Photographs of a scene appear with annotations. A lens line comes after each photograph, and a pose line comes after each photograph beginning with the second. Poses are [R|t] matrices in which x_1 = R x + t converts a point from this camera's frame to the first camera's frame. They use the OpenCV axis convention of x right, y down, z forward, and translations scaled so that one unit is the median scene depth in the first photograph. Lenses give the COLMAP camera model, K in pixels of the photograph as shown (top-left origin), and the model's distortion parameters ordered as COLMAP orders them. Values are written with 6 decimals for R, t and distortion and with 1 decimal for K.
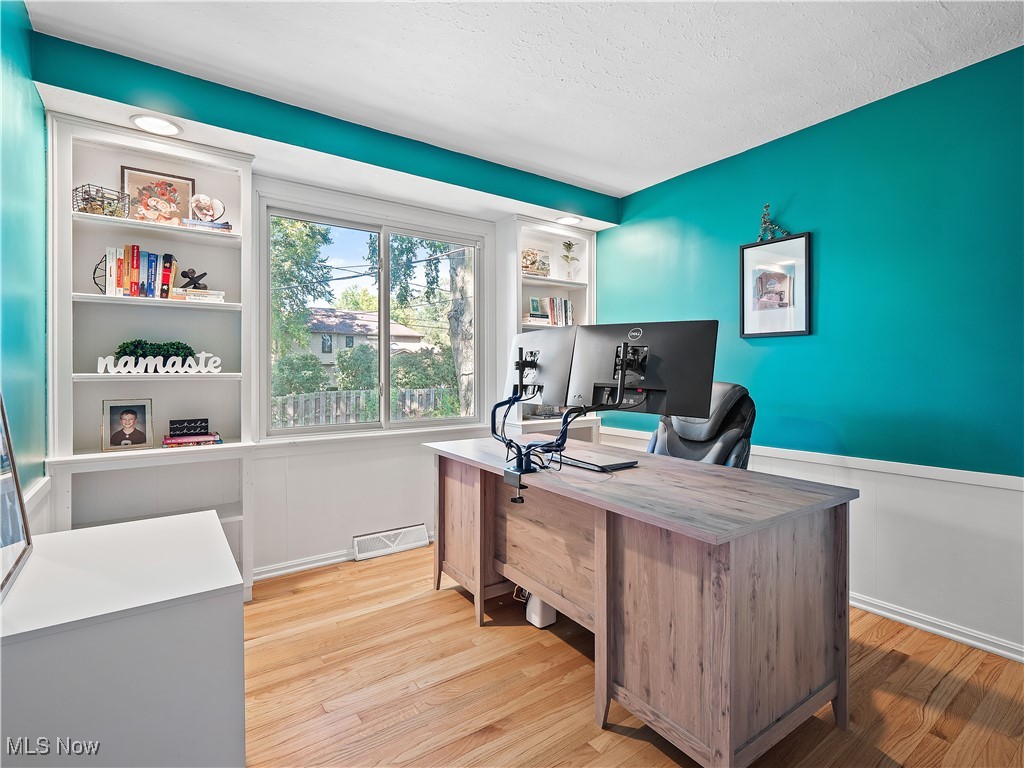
lens RADIAL K [[499.6, 0, 514.9], [0, 499.6, 360.5], [0, 0, 1]] dist [-0.002513, -0.001149]
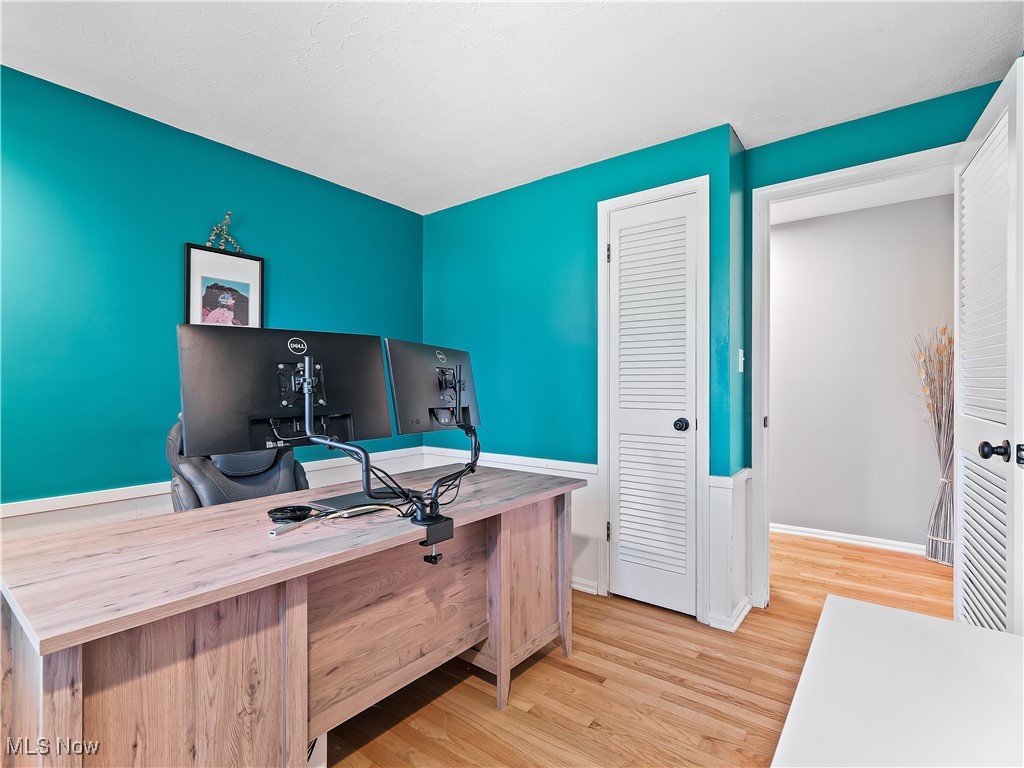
lens RADIAL K [[494.8, 0, 513.8], [0, 494.8, 380.9], [0, 0, 1]] dist [-0.000316, -0.000987]
pose [[-0.272798, 0.003561, 0.962065, -0.769257], [-0.004432, 0.999978, -0.004958, 0.002953], [-0.962061, -0.005616, -0.272776, 1.085643]]
